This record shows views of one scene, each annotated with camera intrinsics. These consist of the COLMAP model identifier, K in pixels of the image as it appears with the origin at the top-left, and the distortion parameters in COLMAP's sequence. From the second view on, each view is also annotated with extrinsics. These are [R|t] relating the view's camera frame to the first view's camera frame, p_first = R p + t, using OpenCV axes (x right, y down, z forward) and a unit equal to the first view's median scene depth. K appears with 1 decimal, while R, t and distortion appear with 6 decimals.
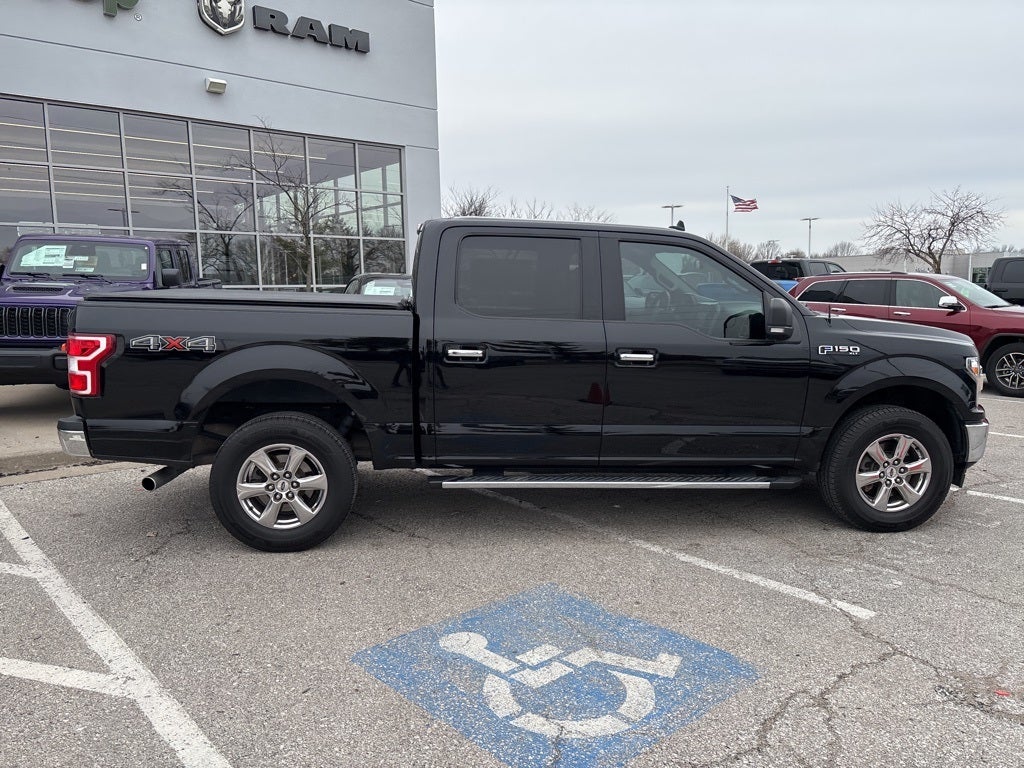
lens RADIAL K [[774.1, 0, 509.9], [0, 774.1, 391.7], [0, 0, 1]] dist [0.048070, -0.057444]
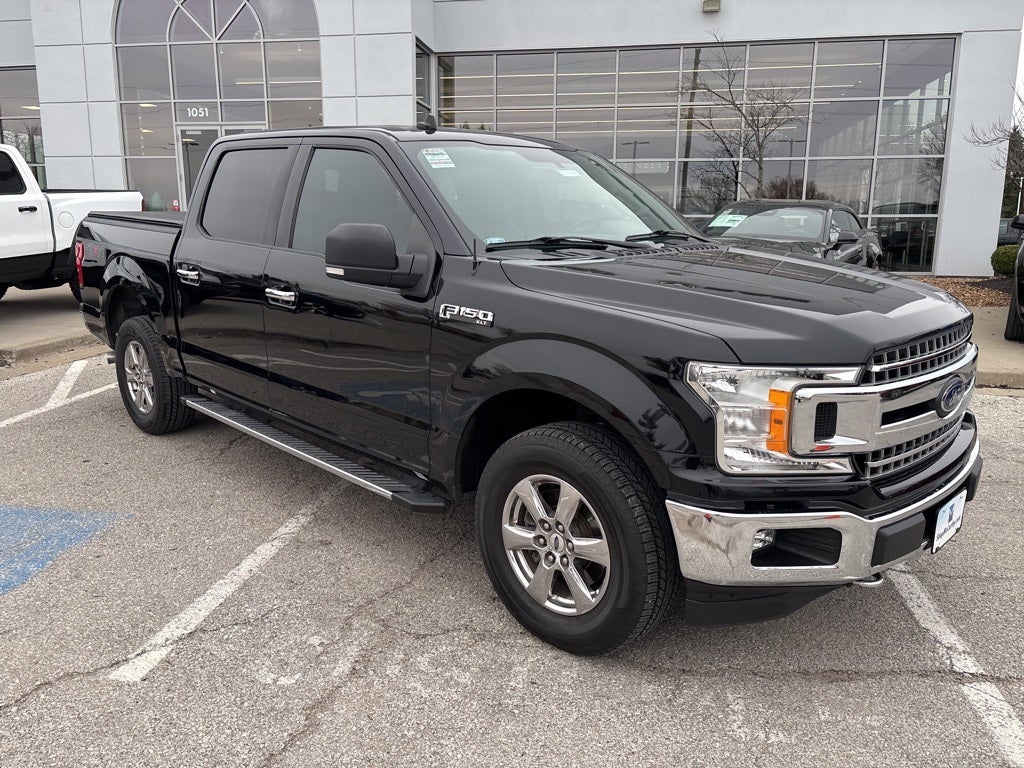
lens RADIAL K [[774.1, 0, 507.7], [0, 774.1, 386.1], [0, 0, 1]] dist [0.048070, -0.057444]
pose [[0.620004, 0.174571, -0.764932, 0.926317], [-0.115995, 0.984615, 0.130688, -0.081580], [0.775977, 0.007701, 0.630714, 0.654510]]
